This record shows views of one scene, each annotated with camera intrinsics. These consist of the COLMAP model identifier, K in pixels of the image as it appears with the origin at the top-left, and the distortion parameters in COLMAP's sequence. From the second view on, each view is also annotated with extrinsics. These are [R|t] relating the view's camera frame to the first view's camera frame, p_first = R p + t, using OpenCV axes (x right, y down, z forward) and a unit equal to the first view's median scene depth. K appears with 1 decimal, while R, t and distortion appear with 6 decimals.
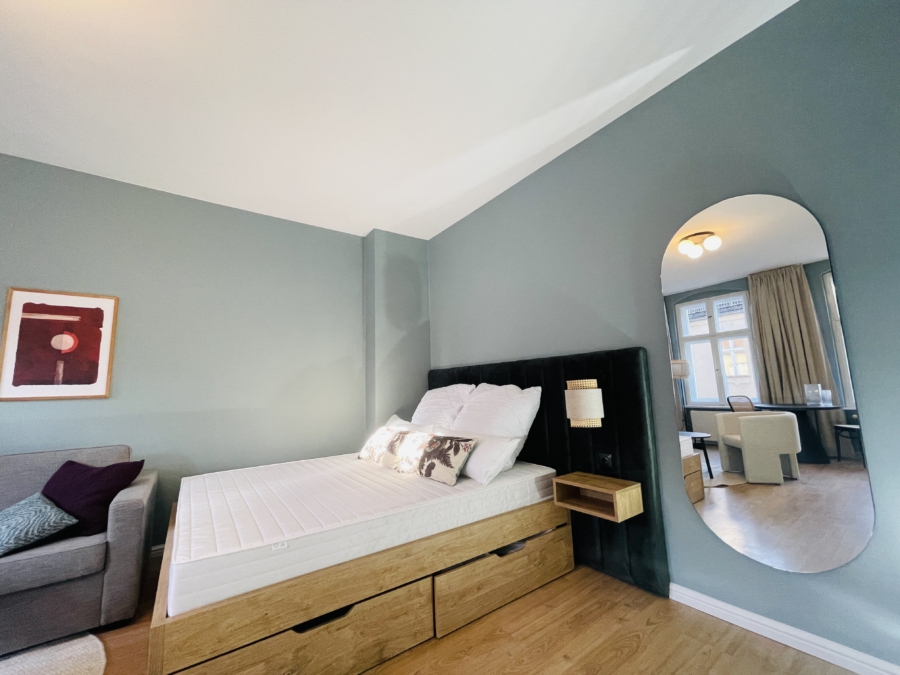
lens RADIAL K [[362.5, 0, 449.6], [0, 362.5, 338.3], [0, 0, 1]] dist [-0.000377, -0.000773]
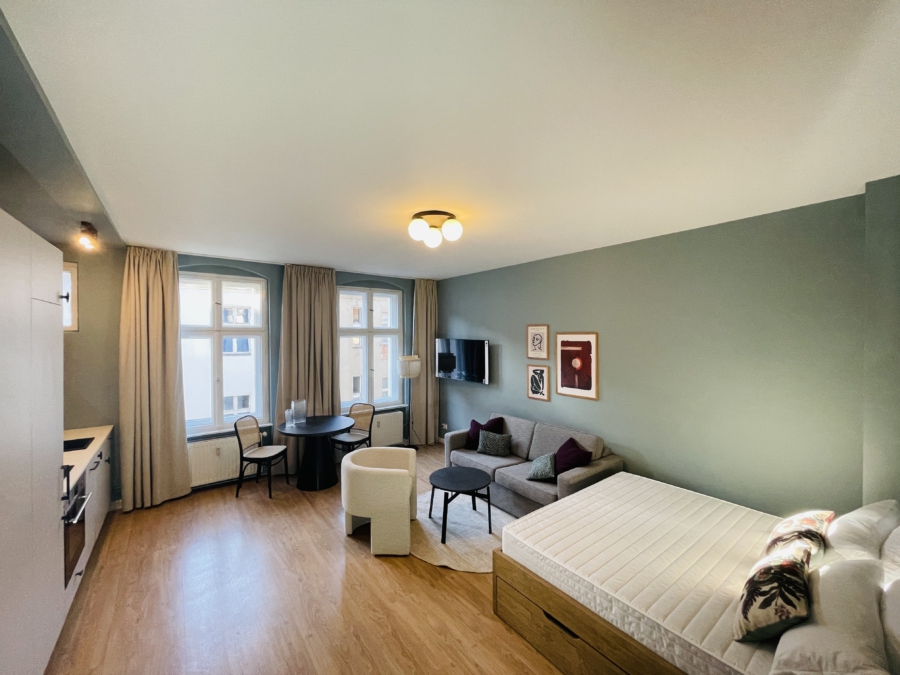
lens RADIAL K [[363.0, 0, 449.1], [0, 363.0, 337.4], [0, 0, 1]] dist [0.000134, -0.000921]
pose [[0.026627, 0.041343, -0.998790, 0.672746], [0.145258, 0.988380, 0.044785, -0.309149], [0.989035, -0.146275, 0.020313, 0.467610]]
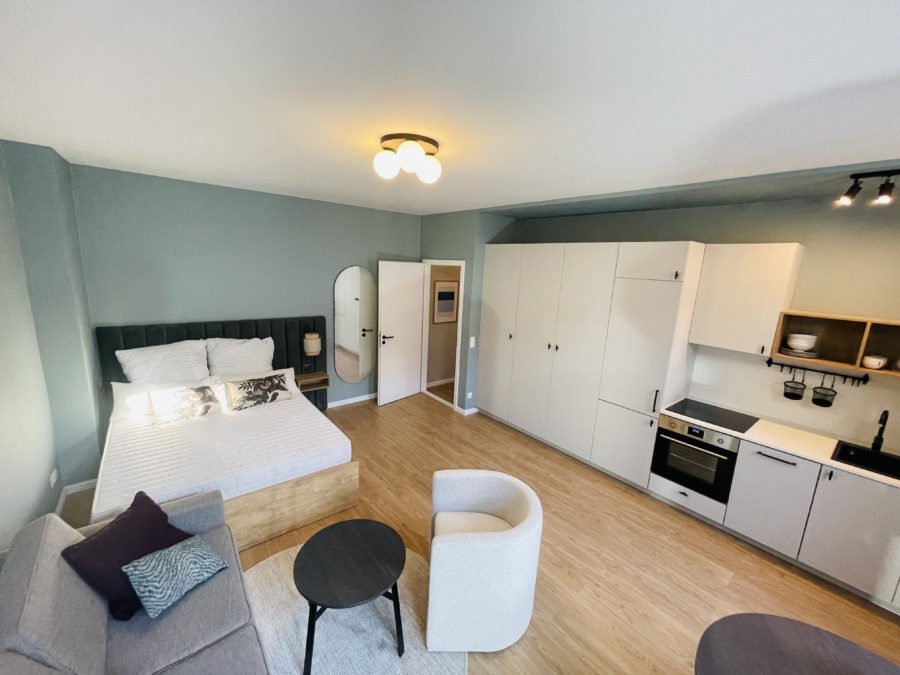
lens RADIAL K [[362.5, 0, 449.6], [0, 362.5, 338.3], [0, 0, 1]] dist [-0.000377, -0.000773]
pose [[-0.065751, -0.170607, 0.983143, -1.796455], [-0.189001, 0.969569, 0.155611, -0.344480], [-0.979773, -0.175584, -0.095995, 0.398442]]
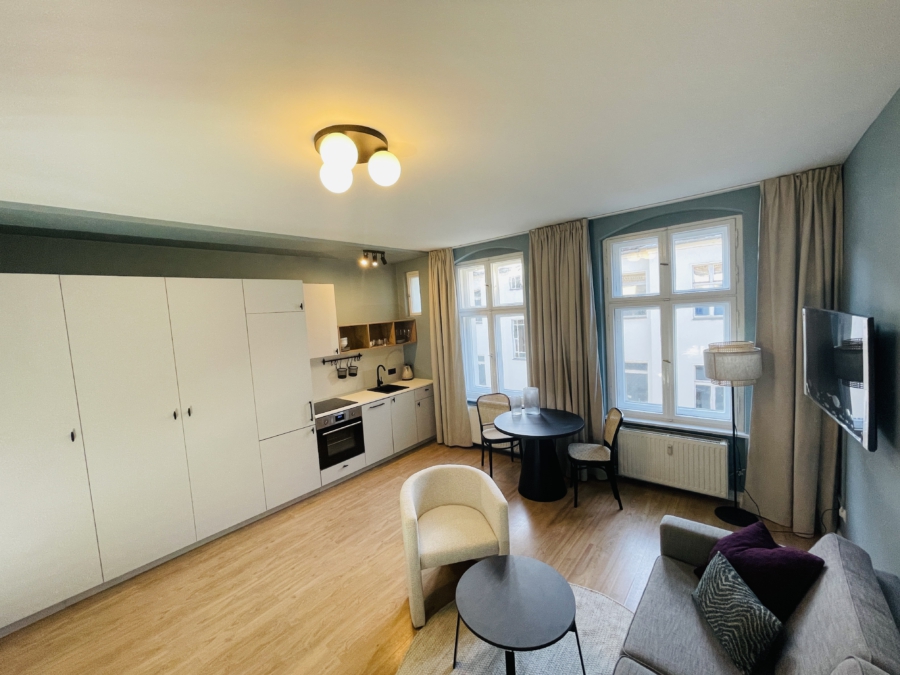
lens RADIAL K [[363.0, 0, 449.1], [0, 363.0, 337.4], [0, 0, 1]] dist [0.000134, -0.000921]
pose [[-0.965276, 0.115058, -0.234530, -0.666339], [0.132904, 0.989206, -0.061713, -0.173255], [0.224898, -0.090740, -0.970148, 1.323113]]
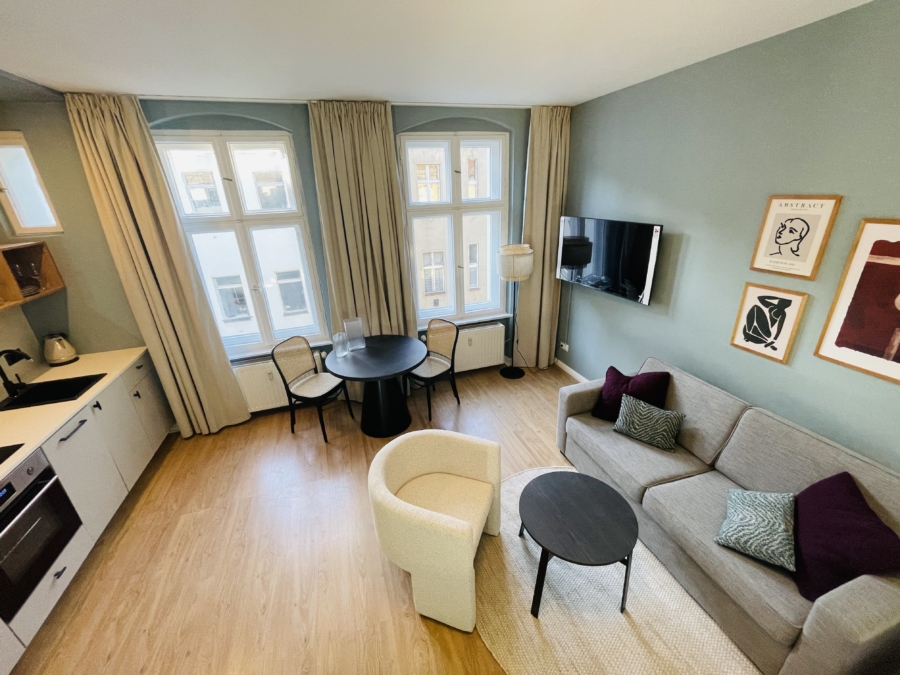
lens RADIAL K [[362.5, 0, 449.6], [0, 362.5, 338.3], [0, 0, 1]] dist [-0.000377, -0.000773]
pose [[-0.303569, 0.402560, -0.863592, -0.243791], [0.187615, 0.913874, 0.360049, -0.378185], [0.934156, -0.052723, -0.352950, 0.504496]]
